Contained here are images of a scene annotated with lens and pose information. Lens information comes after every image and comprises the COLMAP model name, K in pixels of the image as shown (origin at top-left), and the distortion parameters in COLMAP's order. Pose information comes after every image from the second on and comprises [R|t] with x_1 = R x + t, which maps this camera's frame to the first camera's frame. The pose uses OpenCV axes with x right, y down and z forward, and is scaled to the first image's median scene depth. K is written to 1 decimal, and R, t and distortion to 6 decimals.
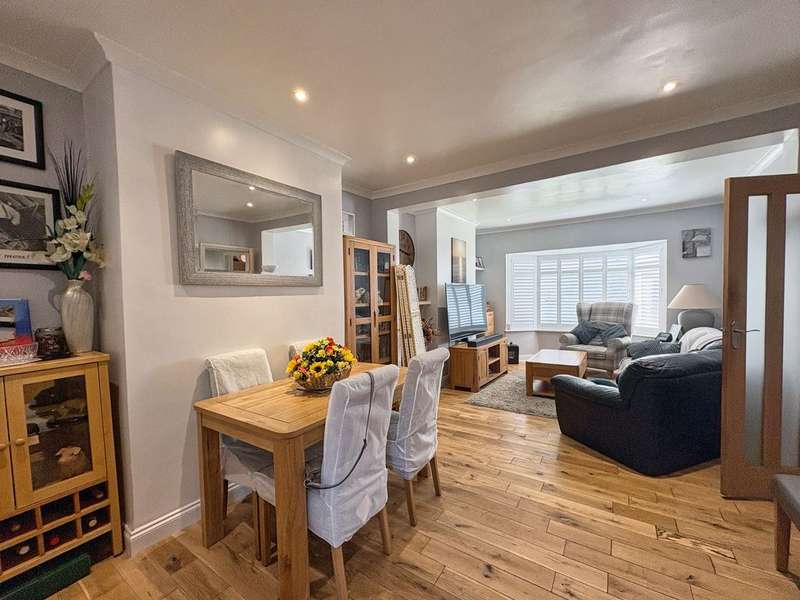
lens RADIAL K [[331.5, 0, 405.0], [0, 331.5, 307.7], [0, 0, 1]] dist [-0.001171, -0.000056]
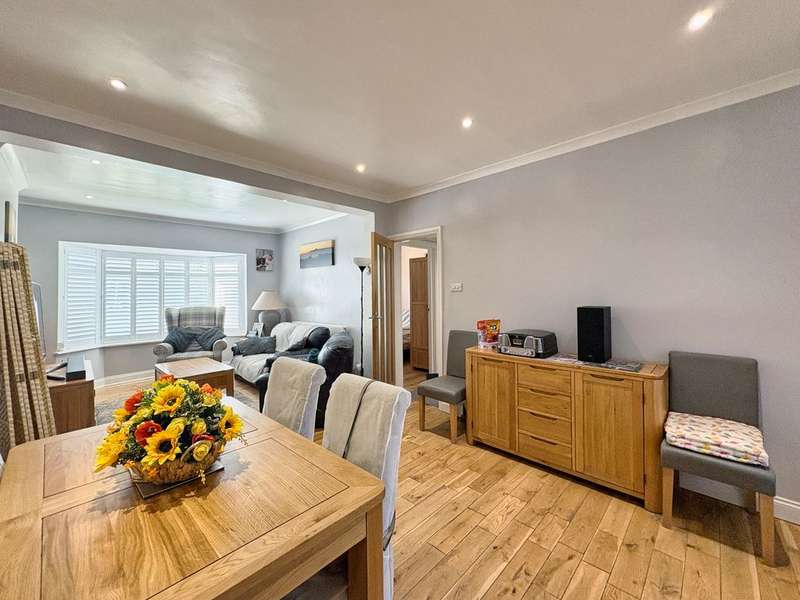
lens RADIAL K [[331.5, 0, 401.4], [0, 331.5, 292.7], [0, 0, 1]] dist [-0.001171, -0.000056]
pose [[0.180051, 0.017862, 0.983495, -0.277503], [0.044675, 0.998655, -0.026316, -0.005404], [-0.982642, 0.048676, 0.179010, 0.212816]]
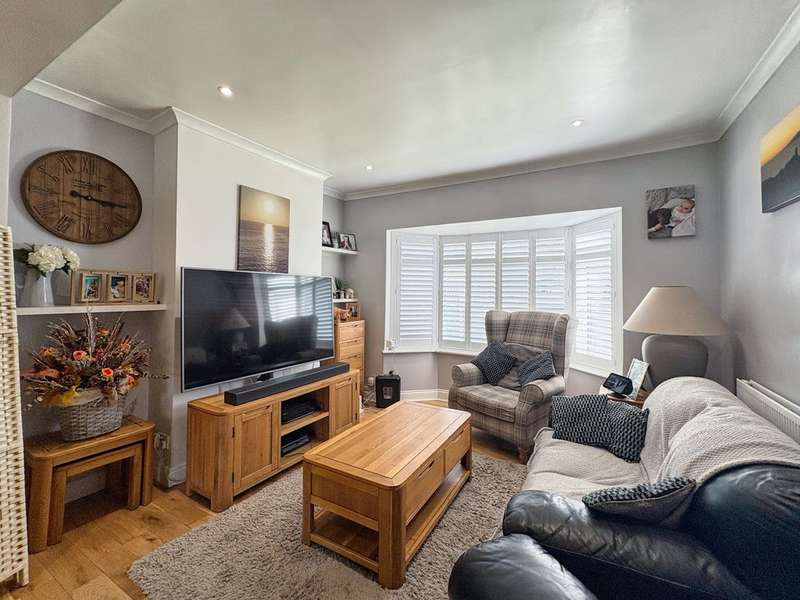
lens RADIAL K [[331.5, 0, 415.2], [0, 331.5, 281.3], [0, 0, 1]] dist [-0.001171, -0.000056]
pose [[0.996419, 0.031122, 0.078618, 0.362842], [-0.025970, 0.997500, -0.065723, -0.027267], [-0.080467, 0.063446, 0.994736, 0.430965]]
